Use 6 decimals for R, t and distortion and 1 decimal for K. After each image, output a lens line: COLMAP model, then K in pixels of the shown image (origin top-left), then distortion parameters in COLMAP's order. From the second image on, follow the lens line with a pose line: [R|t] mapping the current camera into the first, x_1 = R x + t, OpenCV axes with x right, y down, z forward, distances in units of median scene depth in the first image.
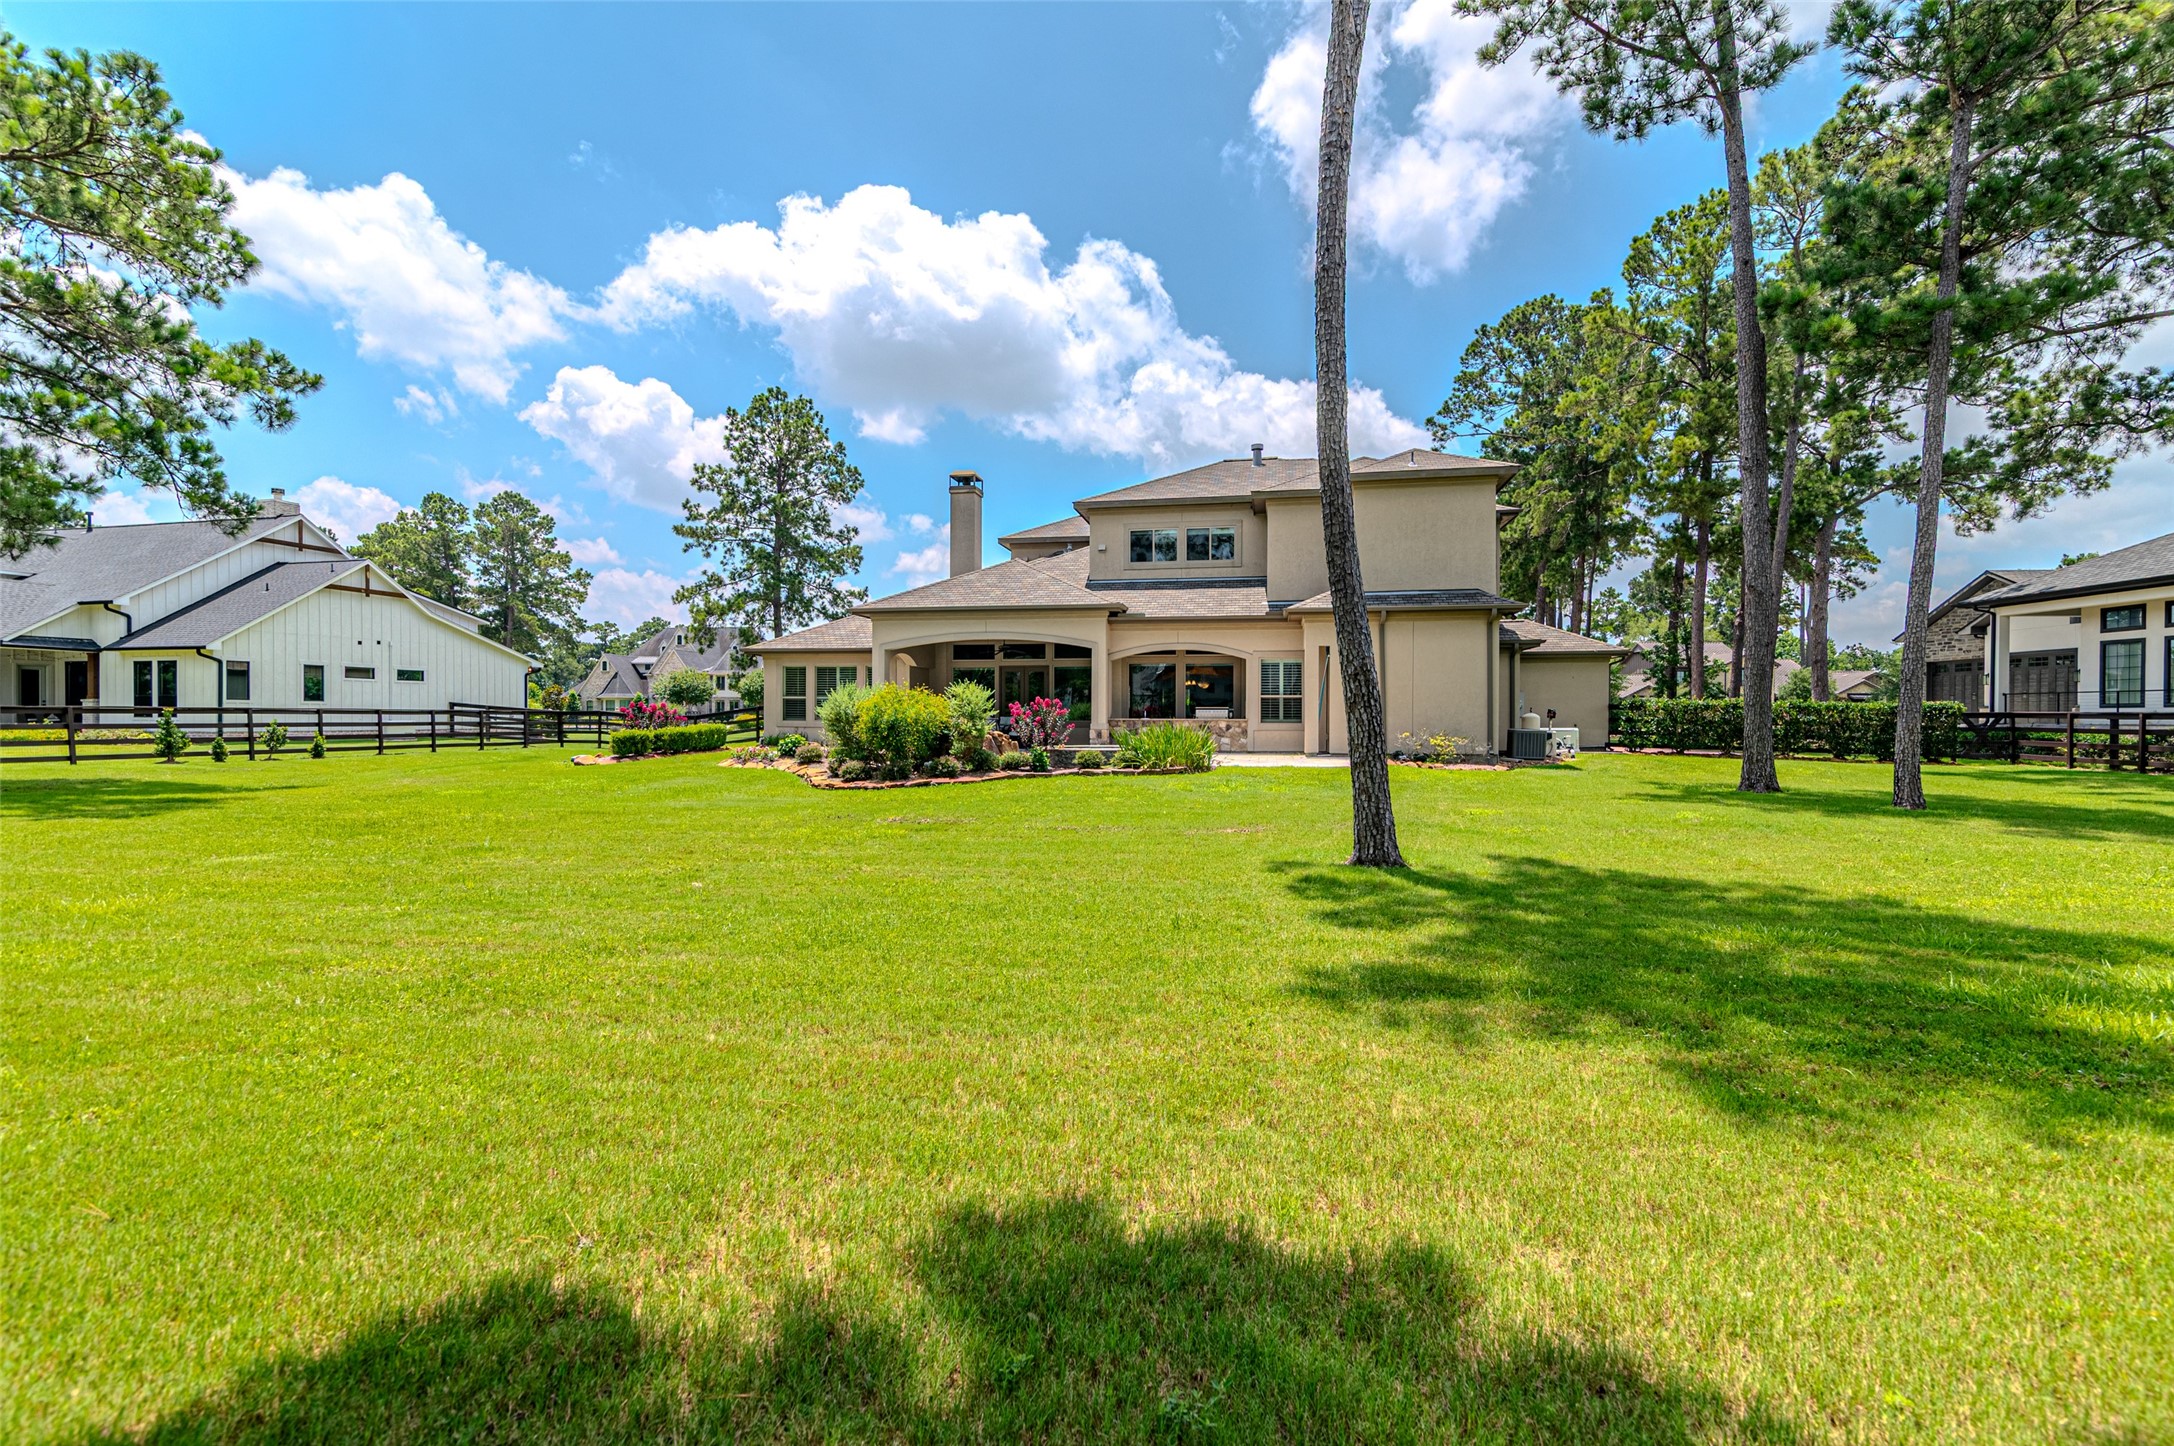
lens RADIAL K [[1000.9, 0, 1088.7], [0, 1000.9, 721.2], [0, 0, 1]] dist [0.003196, -0.000123]
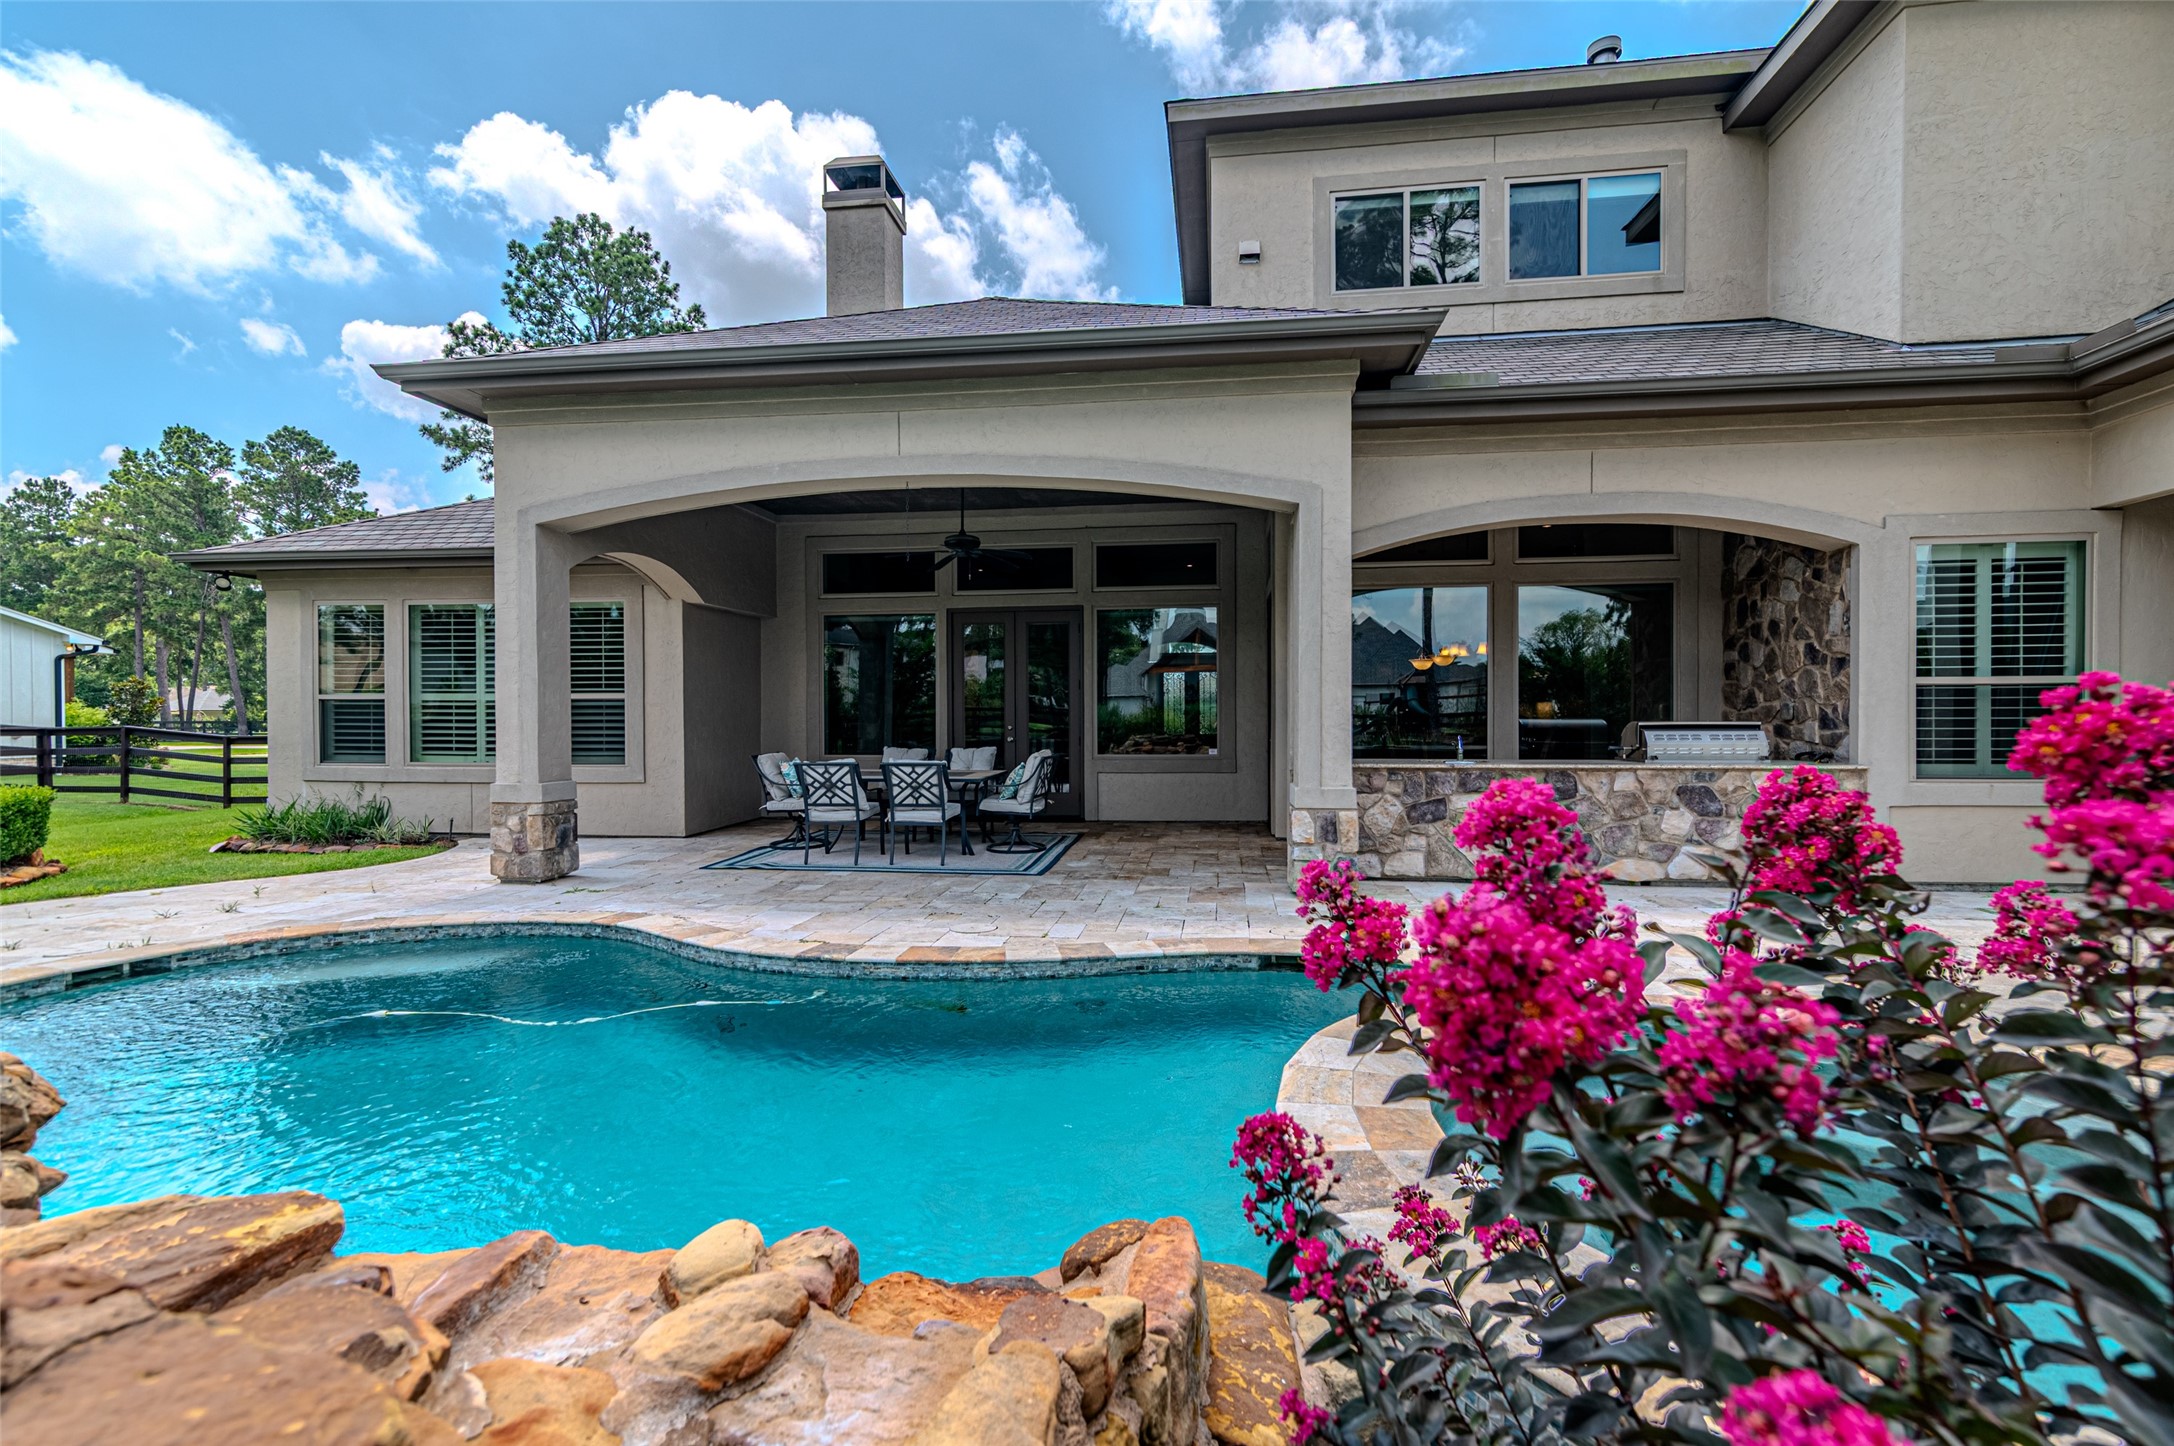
lens RADIAL K [[1000.9, 0, 1086.8], [0, 1000.9, 717.3], [0, 0, 1]] dist [0.003196, -0.000123]
pose [[0.998487, -0.005522, 0.054703, -0.057789], [0.005654, 0.999981, -0.002260, -0.013364], [-0.054690, 0.002566, 0.998500, 0.620576]]
